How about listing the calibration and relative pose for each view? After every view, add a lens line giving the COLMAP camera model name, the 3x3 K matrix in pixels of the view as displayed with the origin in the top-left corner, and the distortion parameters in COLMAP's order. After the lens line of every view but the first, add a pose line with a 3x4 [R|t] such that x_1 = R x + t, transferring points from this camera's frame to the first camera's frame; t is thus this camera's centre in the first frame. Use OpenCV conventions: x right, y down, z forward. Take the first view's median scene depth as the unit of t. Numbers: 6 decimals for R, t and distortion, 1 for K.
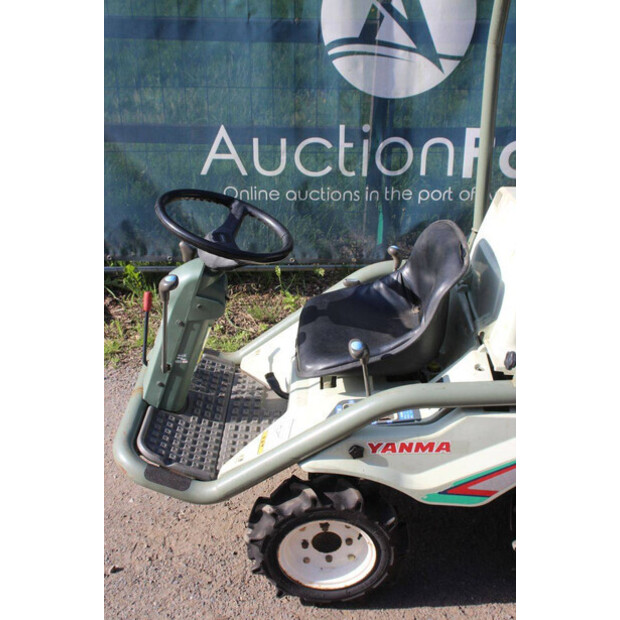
lens RADIAL K [[760.5, 0, 303.6], [0, 760.5, 311.6], [0, 0, 1]] dist [0.004877, 0.050037]
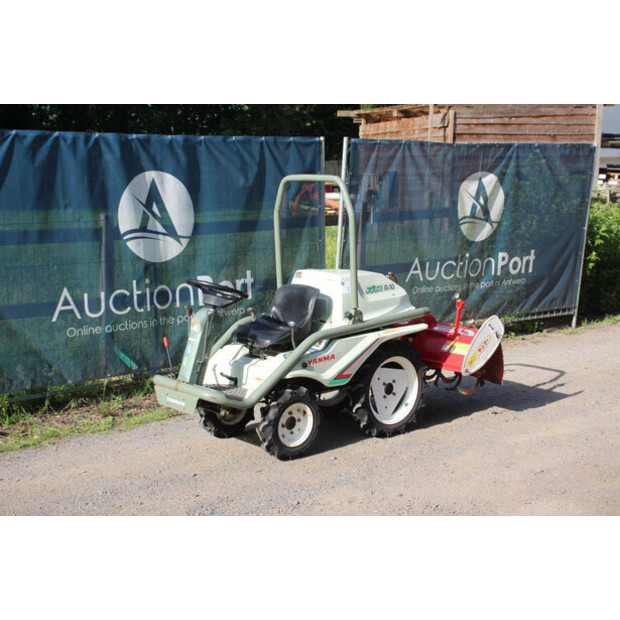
lens RADIAL K [[954.3, 0, 283.6], [0, 954.3, 309.6], [0, 0, 1]] dist [0.055392, 0.091198]
pose [[0.774288, -0.104147, 0.624205, -1.554947], [0.301056, 0.928220, -0.218571, 0.558729], [-0.556635, 0.357158, 0.750064, -1.074726]]
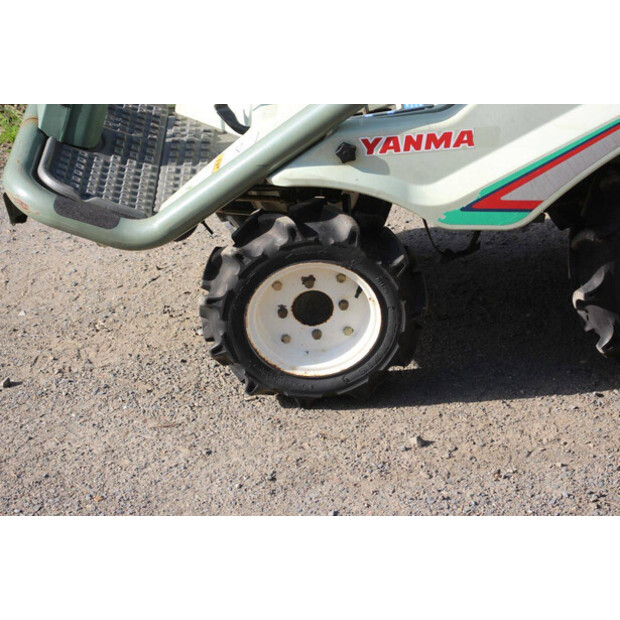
lens RADIAL K [[1459.9, 0, 310.0], [0, 1459.9, 310.0], [0, 0, 1]] dist [0.363286, 0.443984]
pose [[0.998737, -0.042968, 0.026055, -0.007758], [0.042154, 0.998629, 0.031041, 0.247969], [-0.027353, -0.029903, 0.999178, -0.358853]]
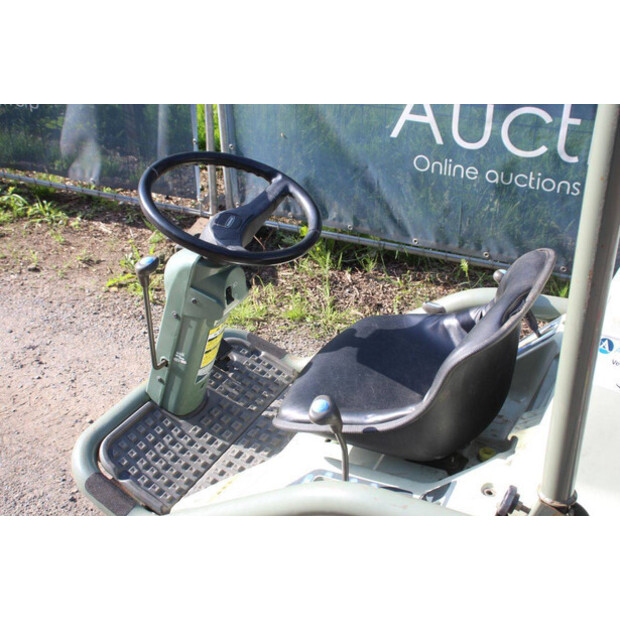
lens RADIAL K [[760.5, 0, 303.6], [0, 760.5, 311.6], [0, 0, 1]] dist [0.004877, 0.050037]
pose [[0.885586, 0.216389, -0.410990, 0.280558], [-0.191777, 0.976252, 0.100770, -0.093164], [0.423035, -0.010422, 0.906053, 0.307132]]
